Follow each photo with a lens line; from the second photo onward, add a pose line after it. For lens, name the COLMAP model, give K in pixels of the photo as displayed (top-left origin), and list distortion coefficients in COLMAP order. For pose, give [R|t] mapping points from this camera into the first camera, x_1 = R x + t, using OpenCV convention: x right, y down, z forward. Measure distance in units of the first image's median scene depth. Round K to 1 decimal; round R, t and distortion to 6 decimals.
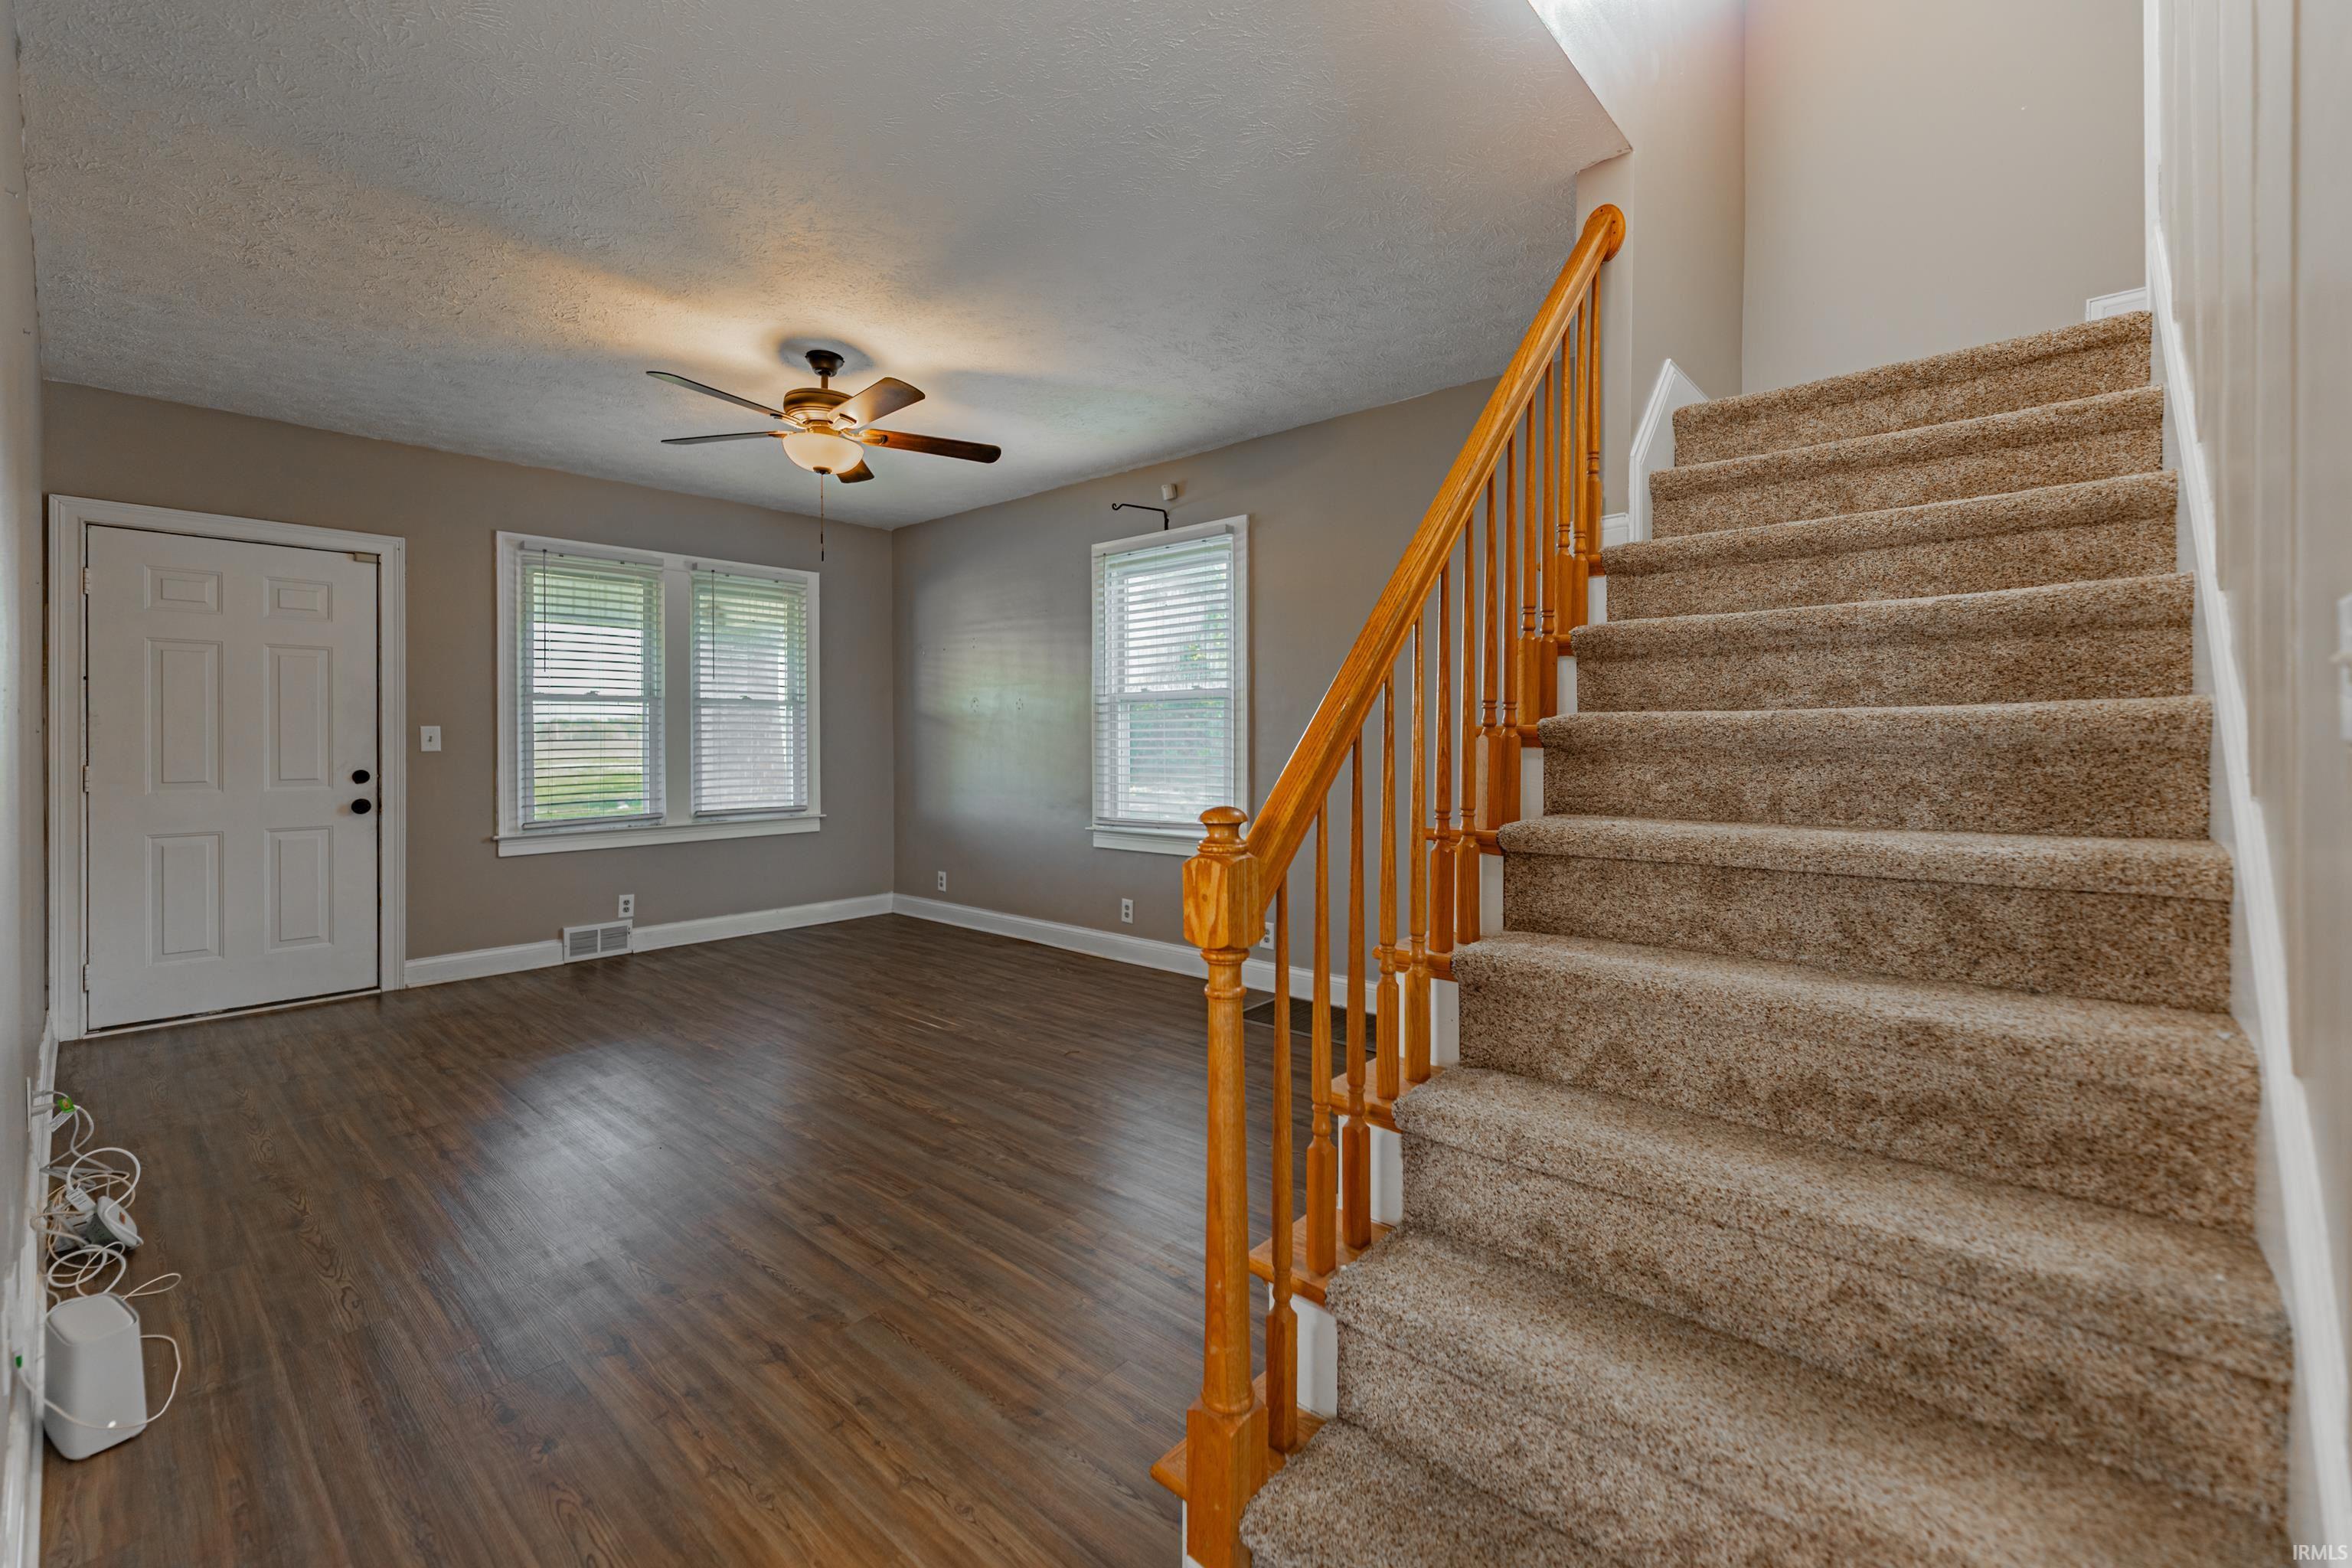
lens RADIAL K [[961.2, 0, 1172.0], [0, 961.2, 735.3], [0, 0, 1]] dist [-0.002936, 0.000351]
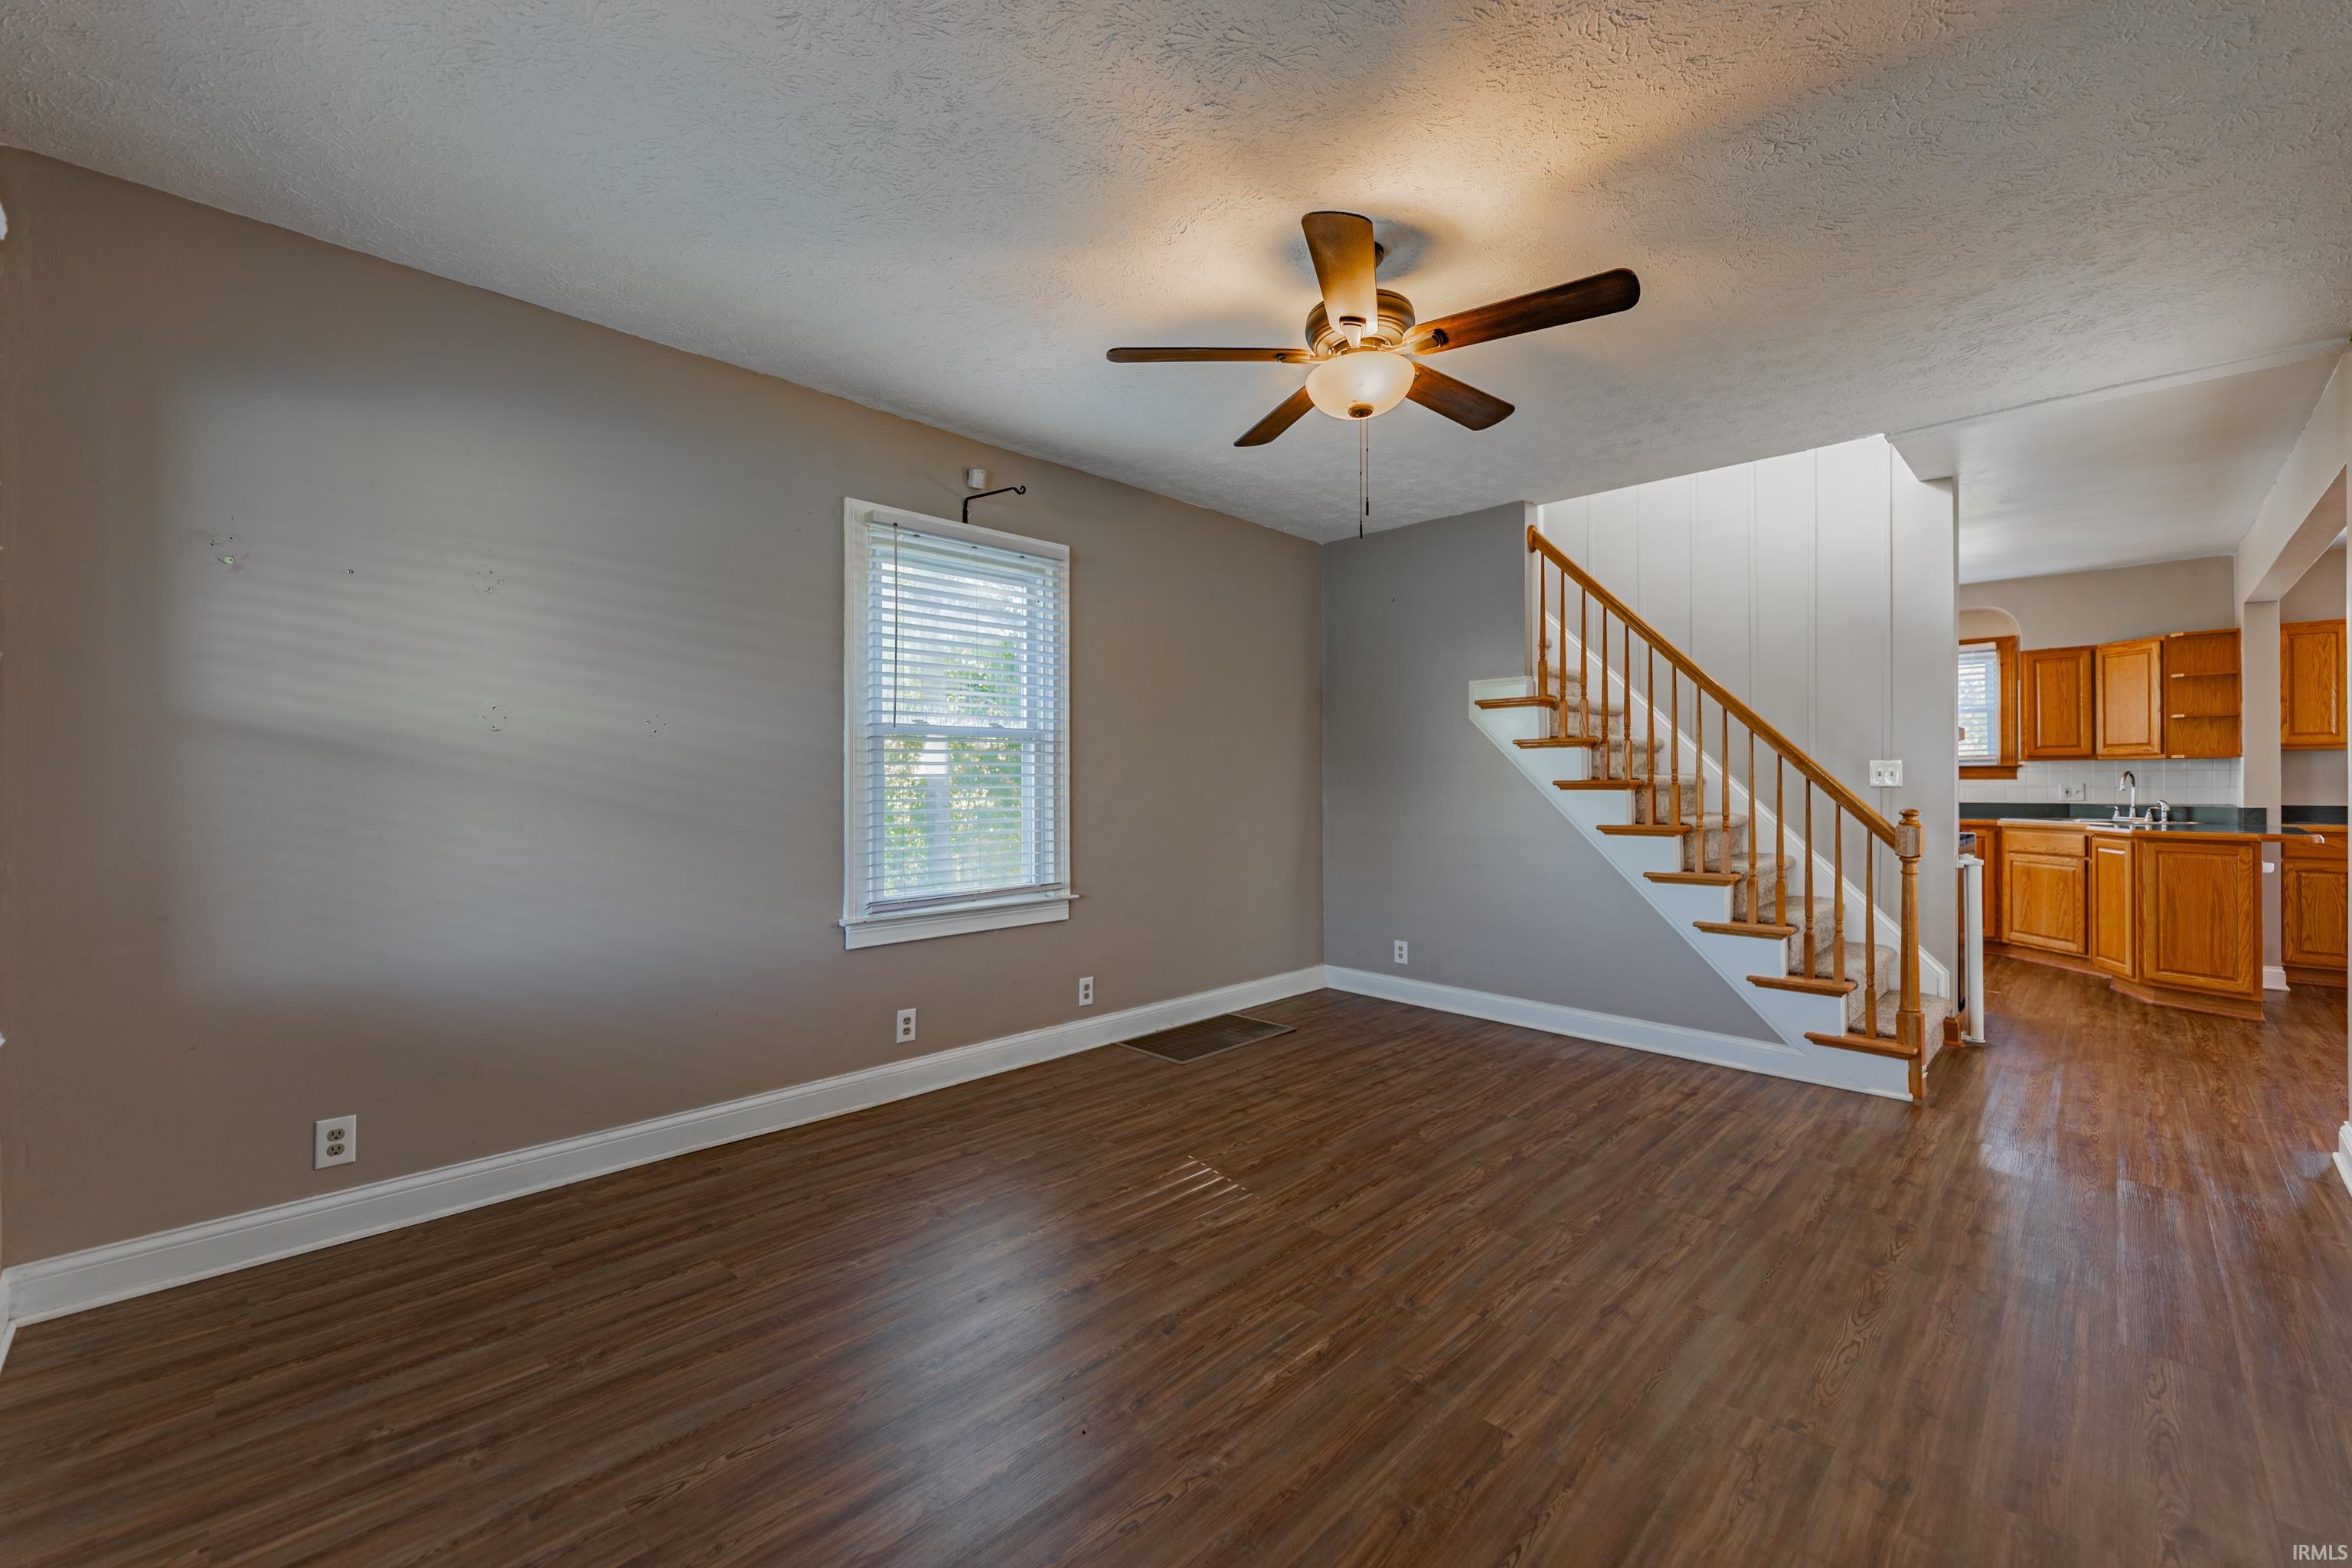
lens RADIAL K [[961.2, 0, 1131.2], [0, 961.2, 778.3], [0, 0, 1]] dist [-0.002936, 0.000351]
pose [[0.080376, 0.005909, 0.996747, -0.883553], [-0.000755, 0.999983, -0.005868, 0.000698], [-0.996764, -0.000281, 0.080379, 0.906390]]
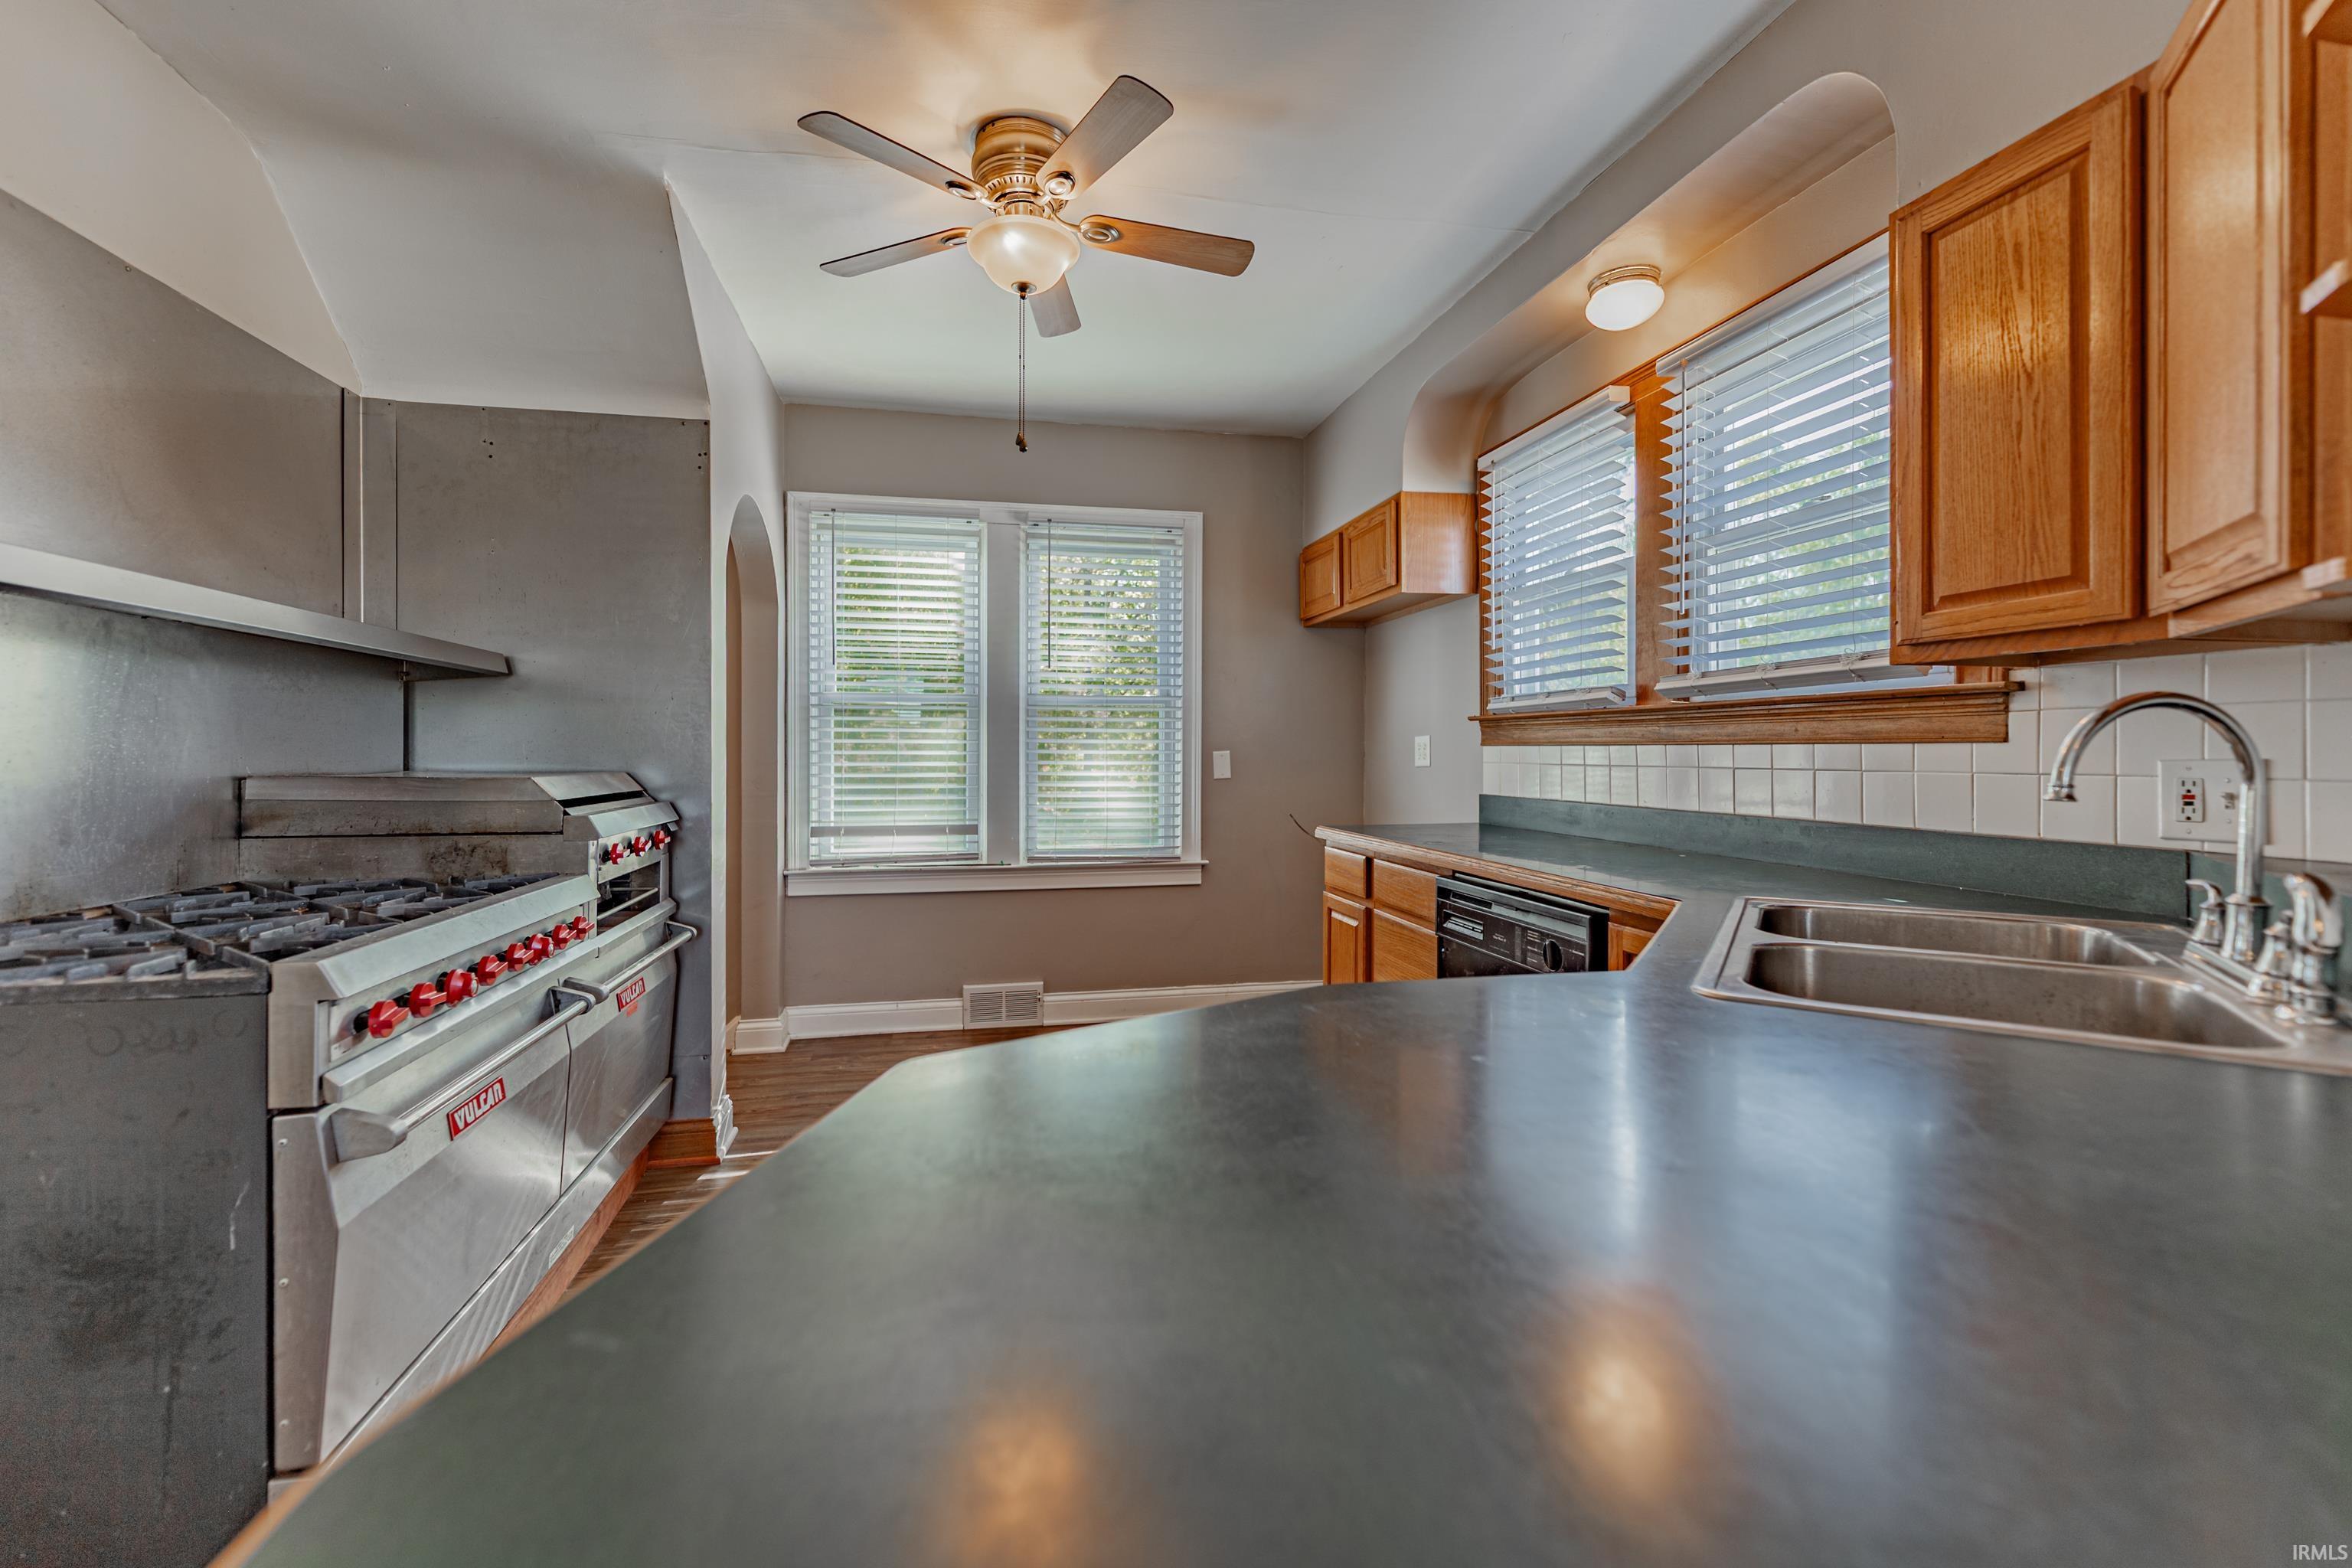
lens RADIAL K [[961.2, 0, 1147.7], [0, 961.2, 756.3], [0, 0, 1]] dist [-0.002936, 0.000351]
pose [[0.608128, -0.000665, 0.793839, 0.269574], [-0.004052, 0.999984, 0.003942, -0.002393], [-0.793829, -0.005614, 0.608115, -0.366467]]
